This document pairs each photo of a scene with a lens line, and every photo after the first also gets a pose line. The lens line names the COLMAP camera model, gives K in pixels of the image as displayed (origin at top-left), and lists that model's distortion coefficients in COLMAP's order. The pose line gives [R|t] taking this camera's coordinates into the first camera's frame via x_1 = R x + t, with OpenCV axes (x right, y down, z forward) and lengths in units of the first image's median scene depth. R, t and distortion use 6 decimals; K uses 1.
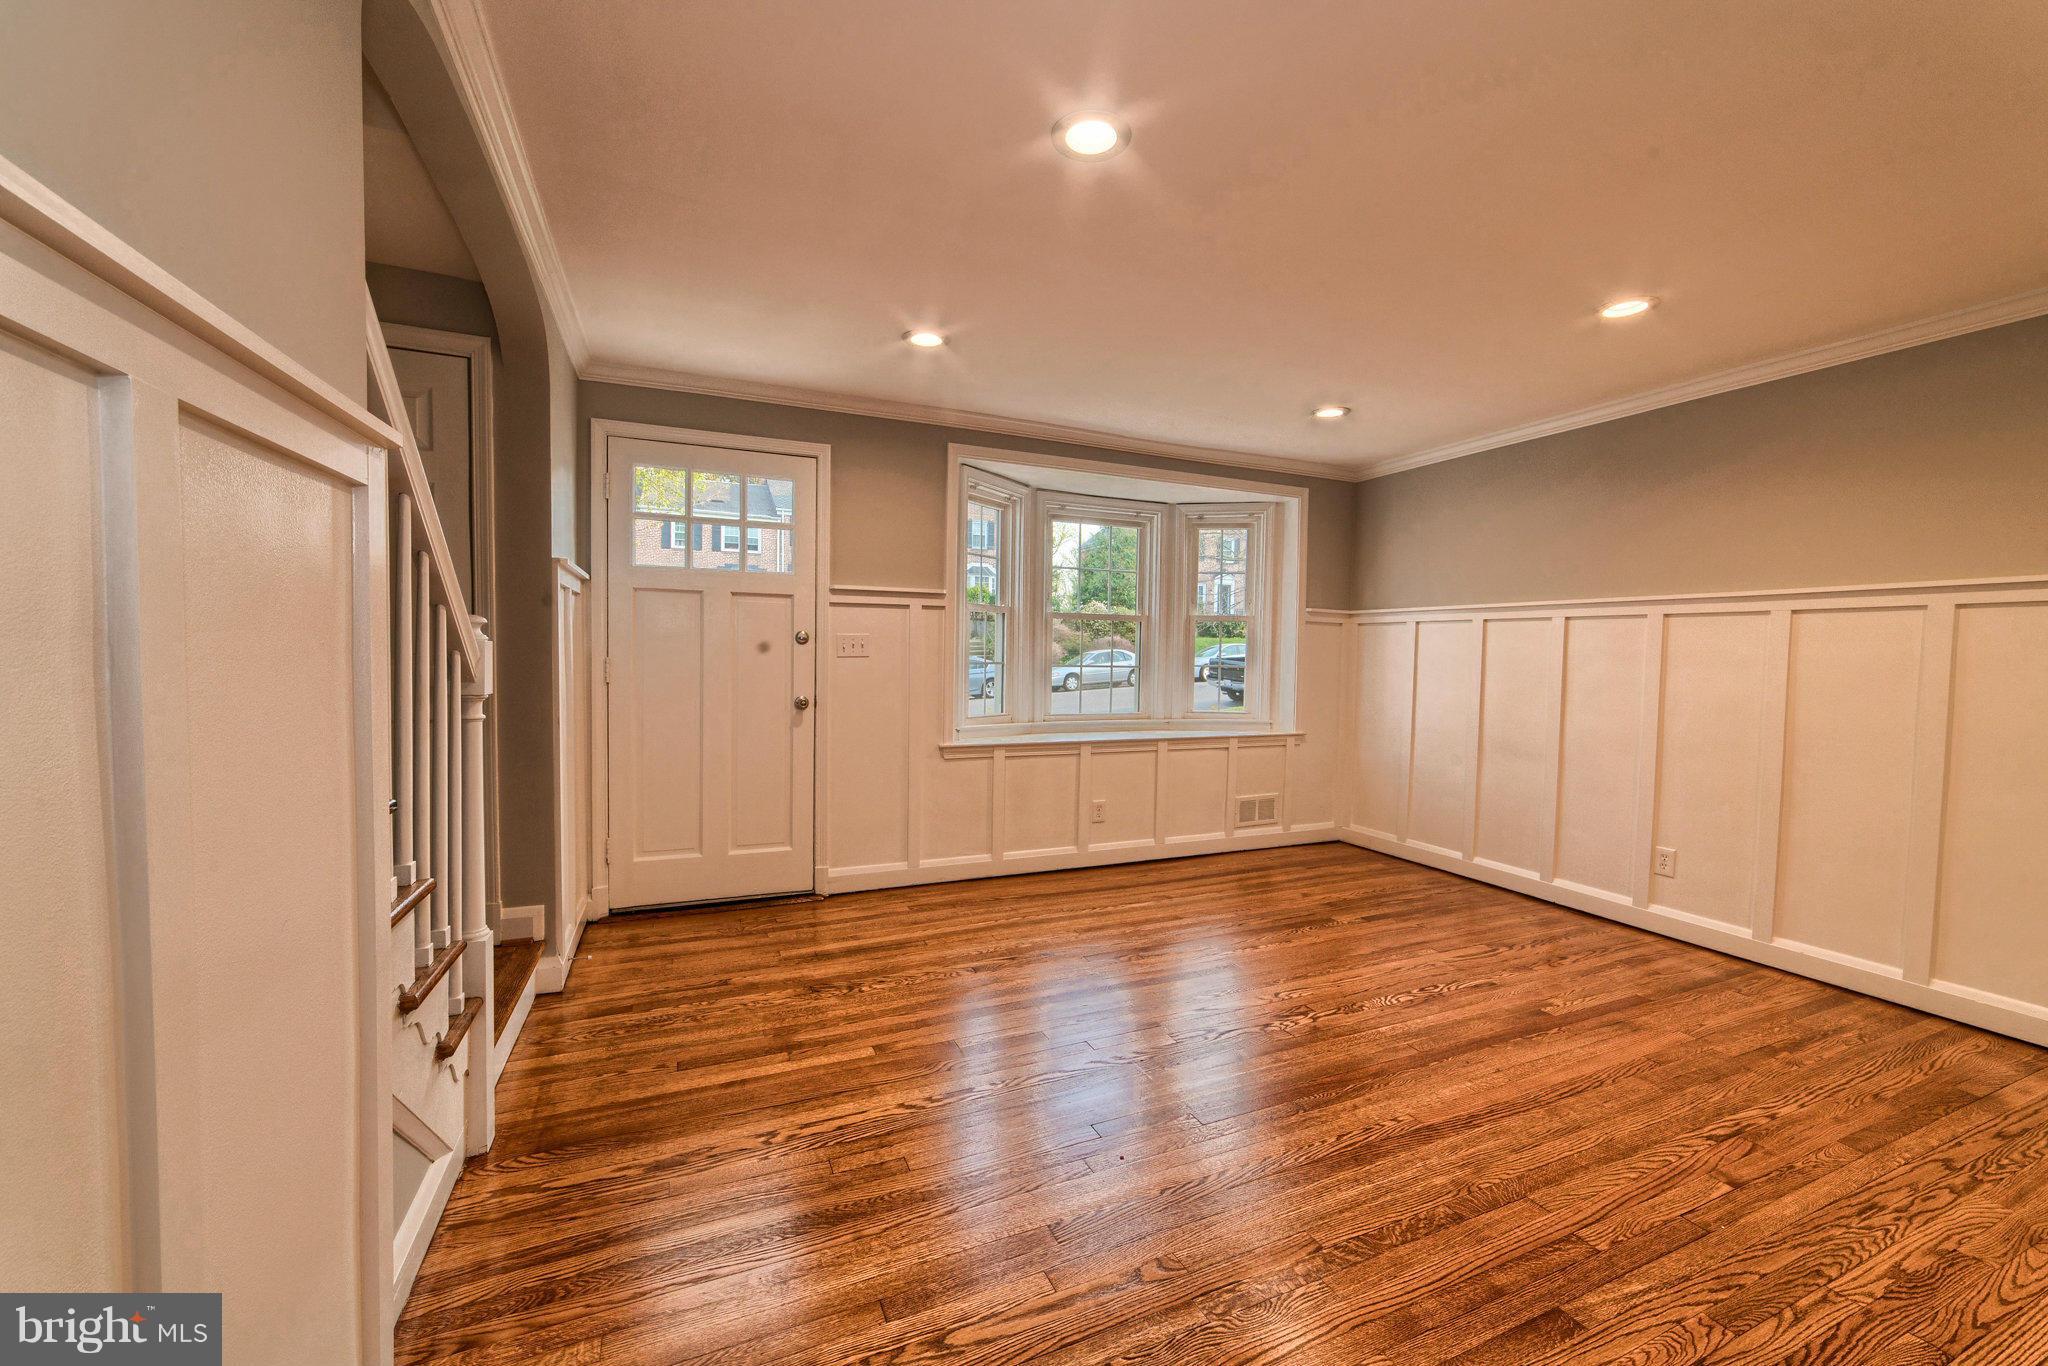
lens RADIAL K [[791.6, 0, 1024.0], [0, 791.6, 683.0], [0, 0, 1]] dist [-0.019775, 0.006408]
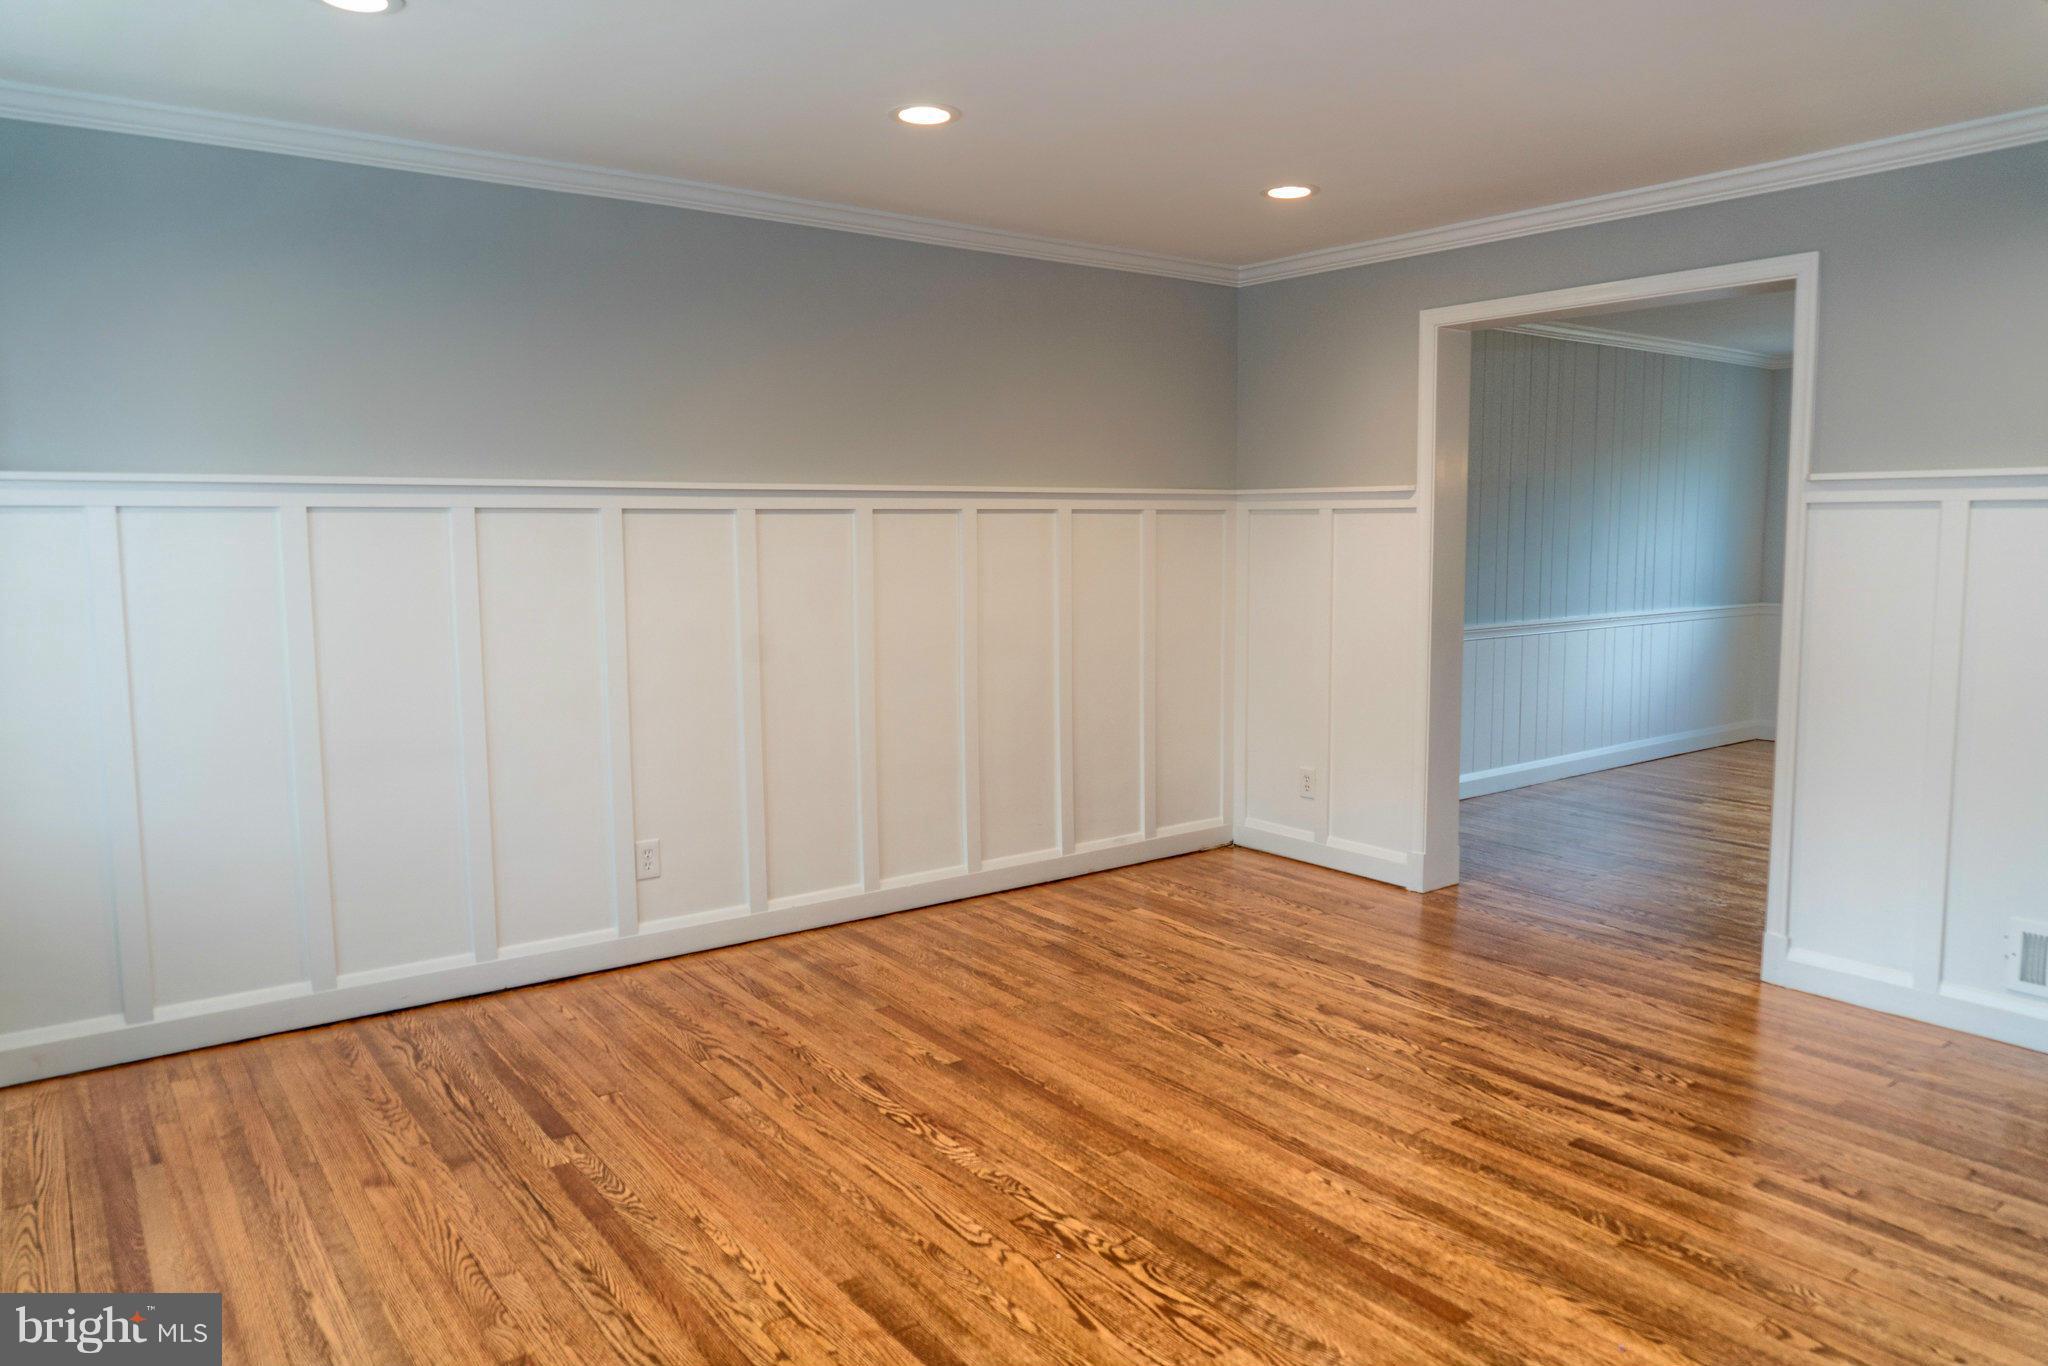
lens RADIAL K [[1359.2, 0, 1022.6], [0, 1359.2, 671.5], [0, 0, 1]] dist [-0.039619, 0.006372]
pose [[-0.229066, -0.119594, 0.966036, -0.459347], [0.038427, 0.990539, 0.131740, -0.096645], [-0.972652, 0.067299, -0.222303, 1.000438]]
